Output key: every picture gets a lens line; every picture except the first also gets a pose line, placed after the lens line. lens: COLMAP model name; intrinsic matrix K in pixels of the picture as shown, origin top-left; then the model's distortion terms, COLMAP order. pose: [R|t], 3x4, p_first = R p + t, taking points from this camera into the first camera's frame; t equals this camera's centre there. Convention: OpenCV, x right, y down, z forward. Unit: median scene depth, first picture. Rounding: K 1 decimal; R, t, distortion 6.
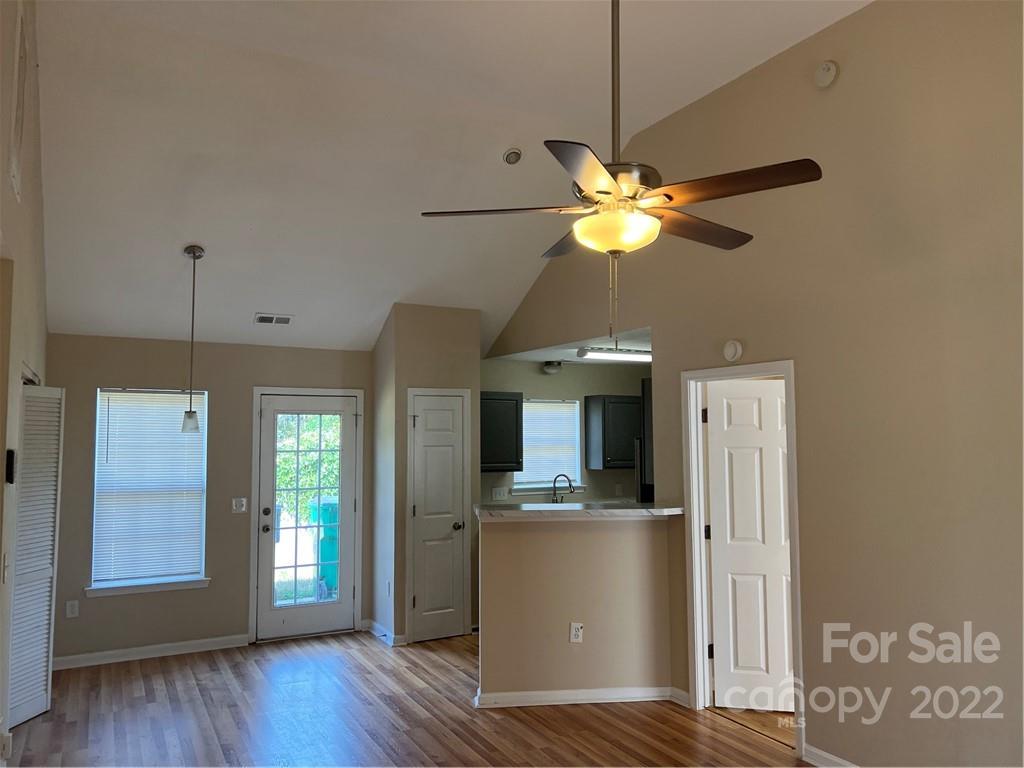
lens RADIAL K [[776.6, 0, 512.0], [0, 776.6, 384.0], [0, 0, 1]] dist [0.084750, -0.100685]
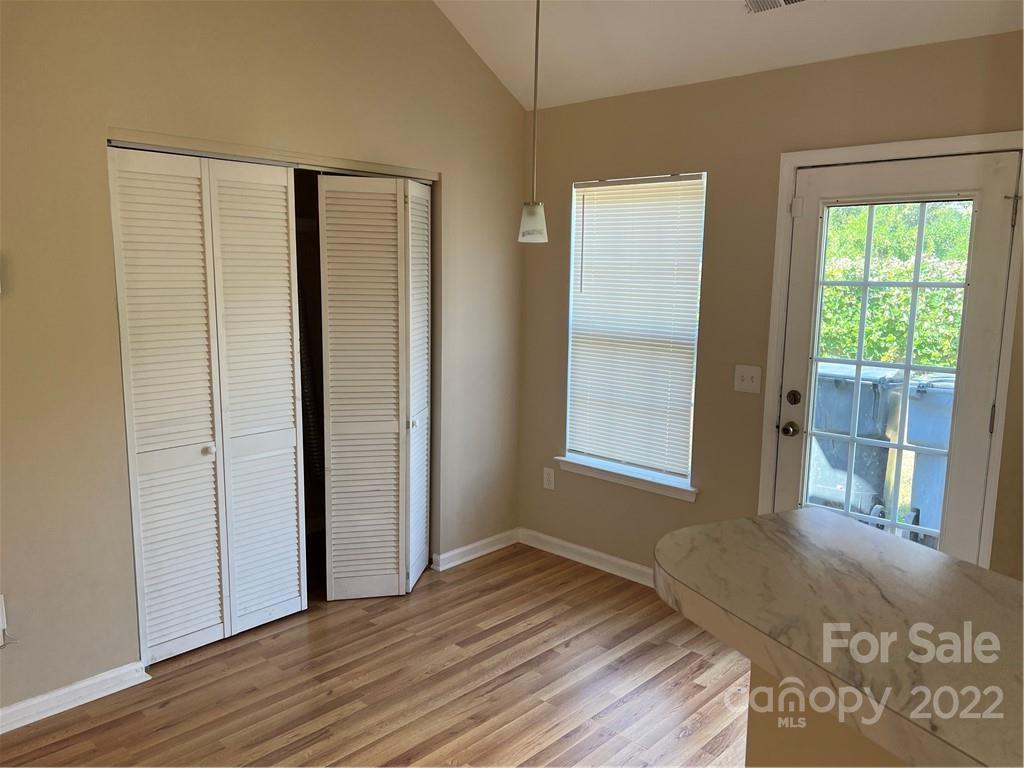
lens RADIAL K [[776.6, 0, 512.0], [0, 776.6, 384.0], [0, 0, 1]] dist [0.084750, -0.100685]
pose [[0.316520, 0.146732, -0.937169, 0.123963], [0.048271, 0.984192, 0.170398, 0.058981], [0.947357, -0.099172, 0.304433, 0.705468]]
